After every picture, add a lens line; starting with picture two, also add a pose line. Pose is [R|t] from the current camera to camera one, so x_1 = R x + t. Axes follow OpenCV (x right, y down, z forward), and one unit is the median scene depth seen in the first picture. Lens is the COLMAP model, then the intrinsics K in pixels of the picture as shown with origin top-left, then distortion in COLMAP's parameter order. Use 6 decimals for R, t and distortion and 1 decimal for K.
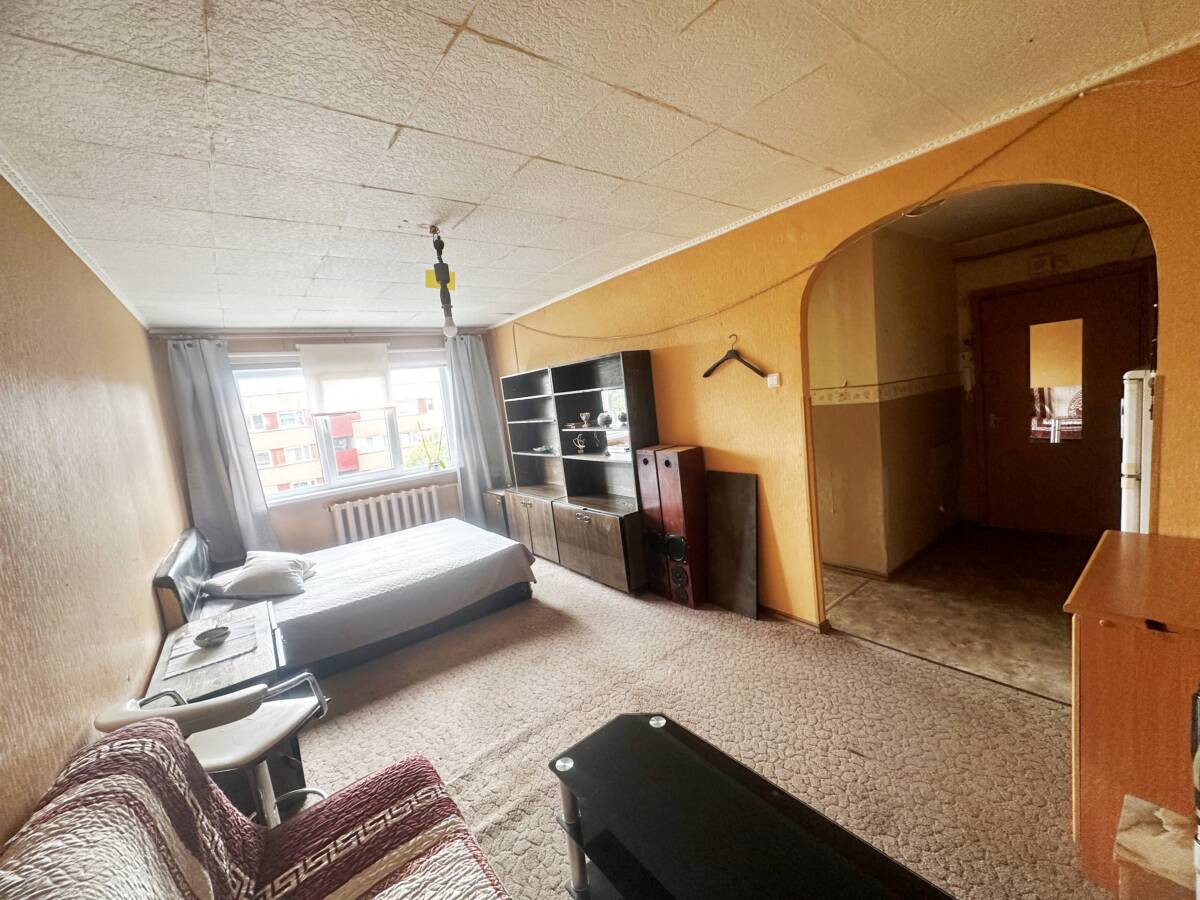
lens RADIAL K [[476.4, 0, 600.0], [0, 476.4, 450.0], [0, 0, 1]] dist [-0.002718, 0.000360]
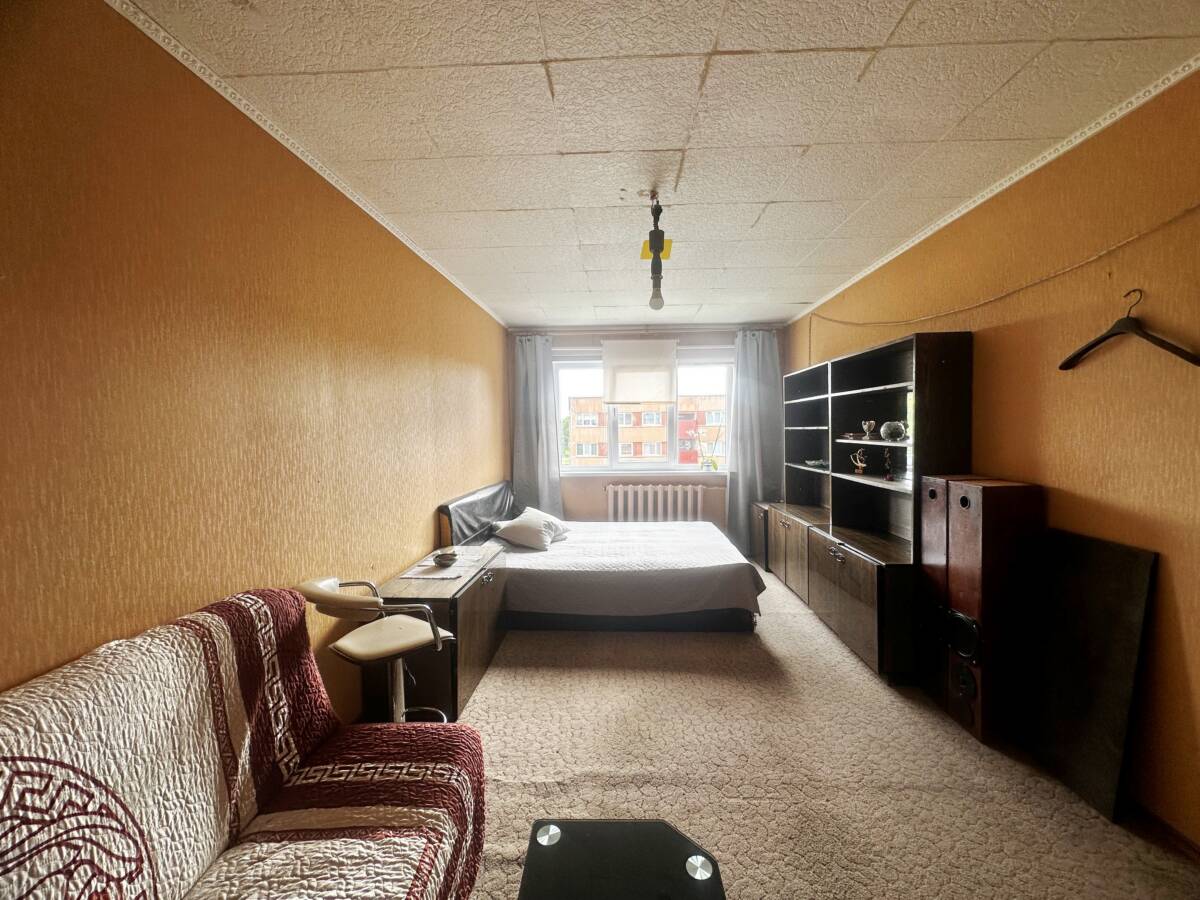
lens RADIAL K [[476.4, 0, 600.0], [0, 476.4, 450.0], [0, 0, 1]] dist [-0.002718, 0.000360]
pose [[0.763371, 0.128977, -0.632953, 0.160368], [-0.146602, 0.988887, 0.024697, 0.015160], [0.629104, 0.073939, 0.773796, 0.182341]]
